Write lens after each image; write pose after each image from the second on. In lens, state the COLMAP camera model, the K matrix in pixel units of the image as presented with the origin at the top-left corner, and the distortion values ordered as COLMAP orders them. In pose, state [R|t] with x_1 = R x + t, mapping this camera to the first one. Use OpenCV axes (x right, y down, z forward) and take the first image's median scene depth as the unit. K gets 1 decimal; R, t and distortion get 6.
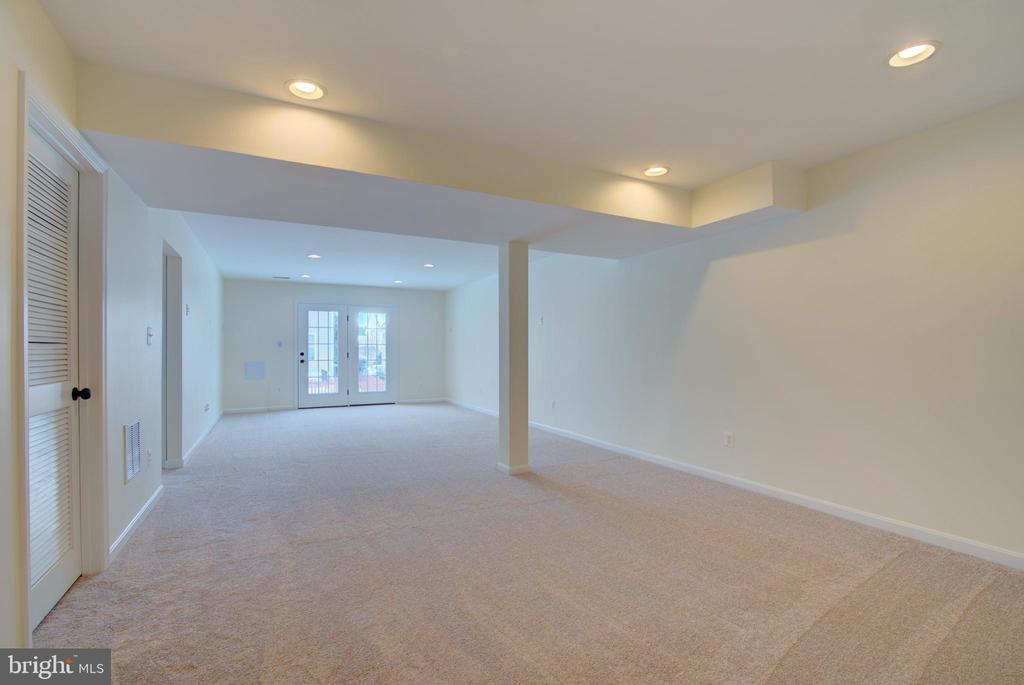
lens RADIAL K [[469.0, 0, 512.4], [0, 469.0, 344.5], [0, 0, 1]] dist [-0.001139, -0.000232]
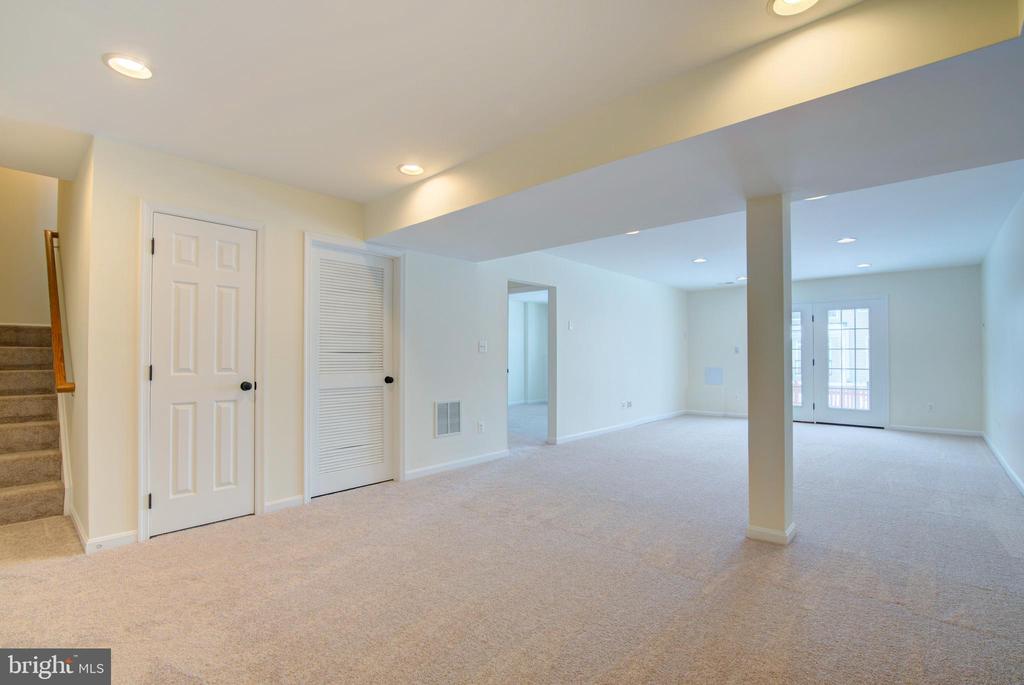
lens RADIAL K [[469.0, 0, 508.6], [0, 469.0, 346.1], [0, 0, 1]] dist [-0.001139, -0.000232]
pose [[0.368298, -0.018017, -0.929533, 0.236891], [0.009402, 0.999833, -0.015654, 0.001523], [0.929660, -0.002974, 0.368406, 0.186844]]
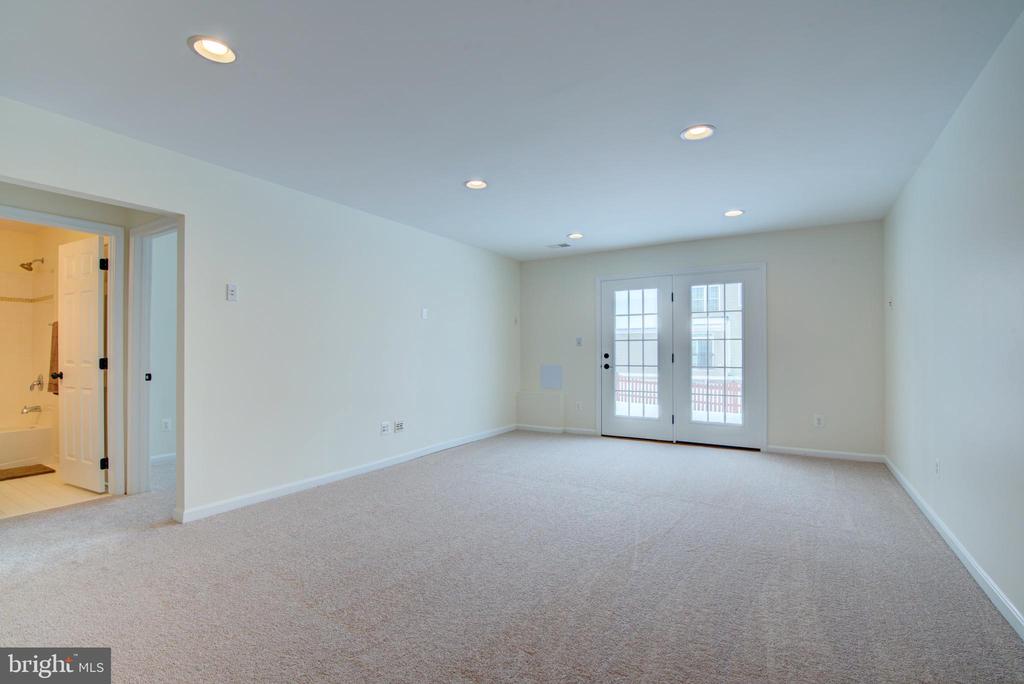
lens RADIAL K [[469.0, 0, 514.4], [0, 469.0, 342.9], [0, 0, 1]] dist [-0.001139, -0.000232]
pose [[0.516619, -0.016666, -0.856053, 0.060166], [0.014001, 0.999841, -0.011016, 0.007324], [0.856101, -0.006294, 0.516771, 0.530890]]
